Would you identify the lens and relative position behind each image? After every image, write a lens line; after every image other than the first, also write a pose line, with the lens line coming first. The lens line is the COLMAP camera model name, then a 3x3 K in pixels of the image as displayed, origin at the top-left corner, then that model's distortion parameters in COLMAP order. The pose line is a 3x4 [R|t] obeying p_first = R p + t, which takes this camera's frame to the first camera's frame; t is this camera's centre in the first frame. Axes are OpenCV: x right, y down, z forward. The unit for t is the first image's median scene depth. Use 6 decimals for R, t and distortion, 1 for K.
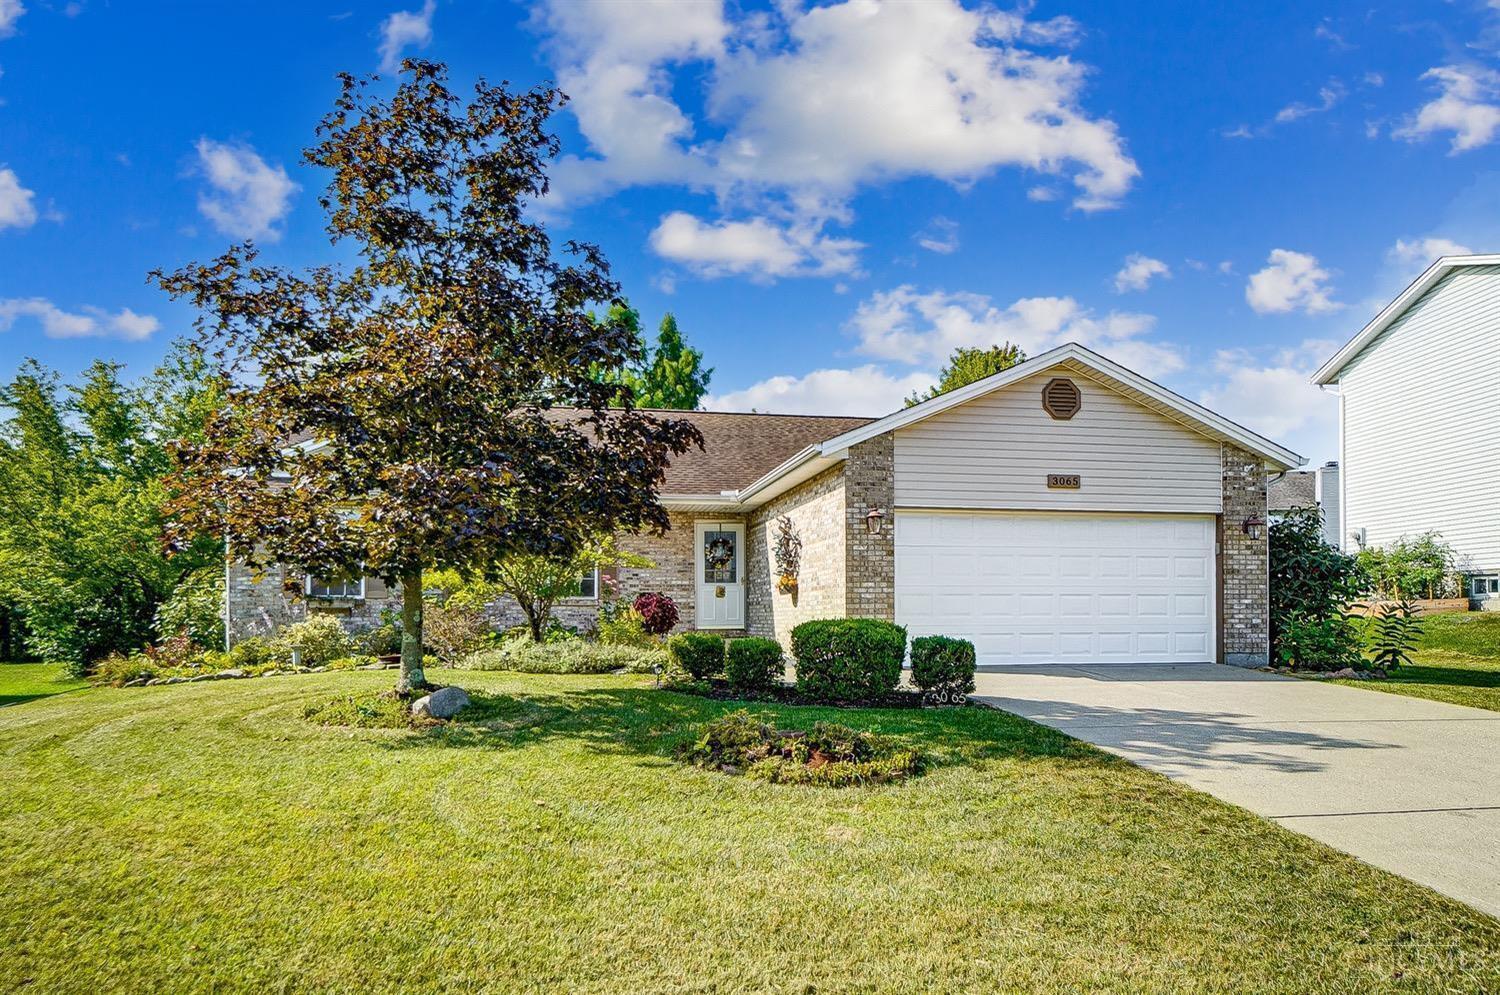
lens RADIAL K [[960.7, 0, 750.0], [0, 960.7, 497.5], [0, 0, 1]] dist [0.015558, -0.000308]
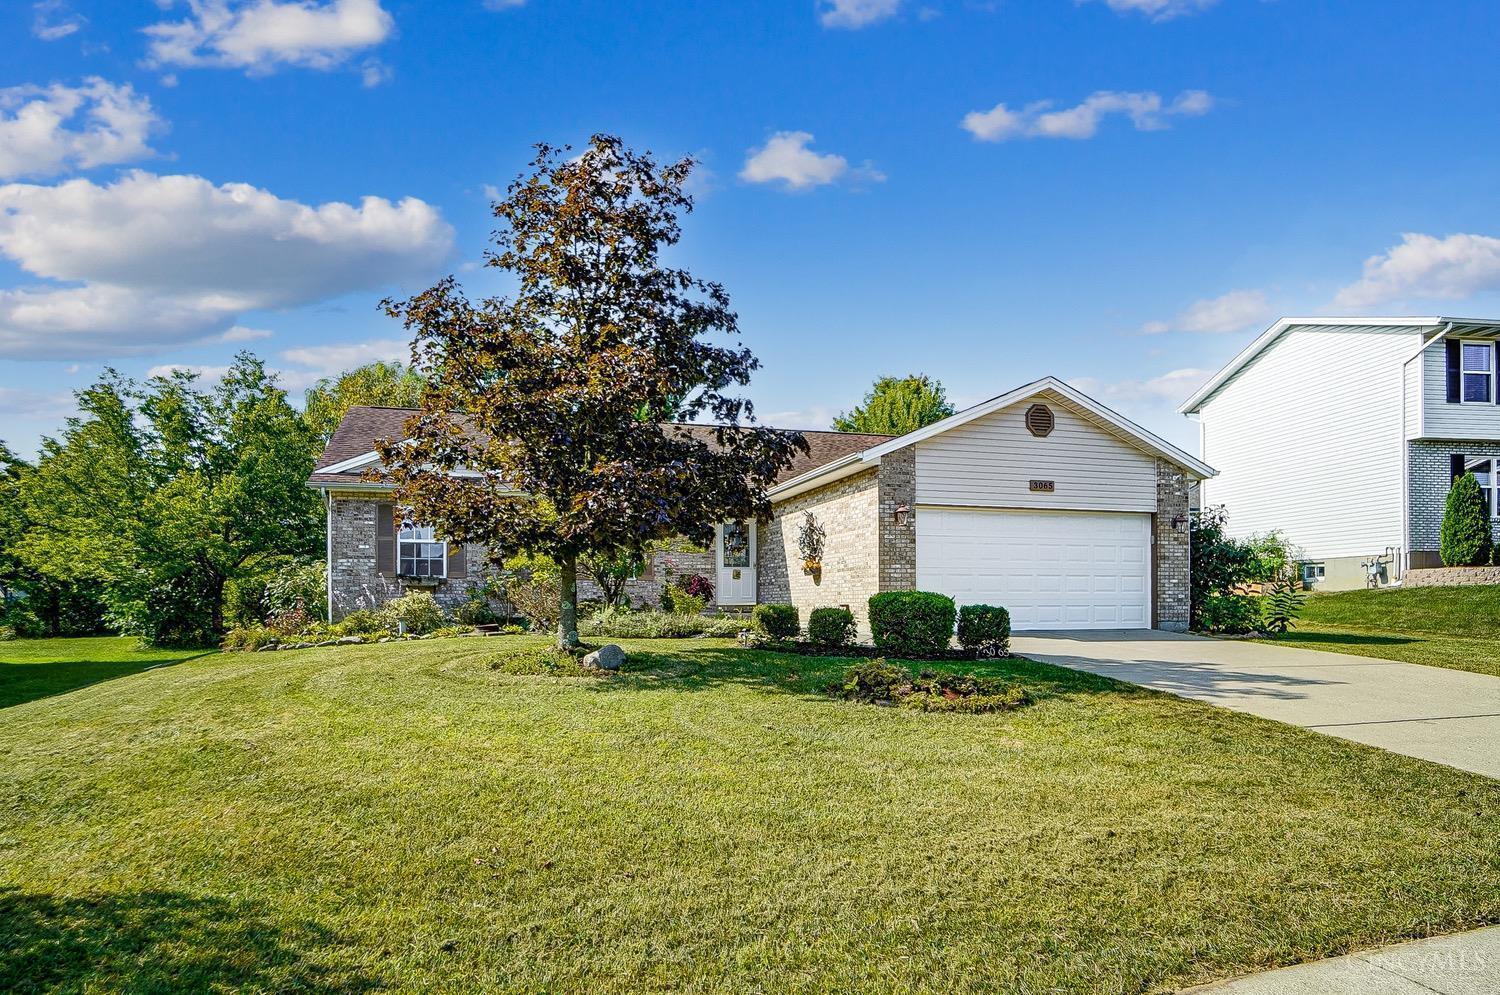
lens RADIAL K [[820.4, 0, 750.0], [0, 820.4, 497.5], [0, 0, 1]] dist [-0.008477, 0.002390]
pose [[0.995988, 0.011737, 0.088710, -0.150526], [-0.011479, 0.999928, -0.003411, 0.006898], [-0.088744, 0.002379, 0.996052, -0.039056]]
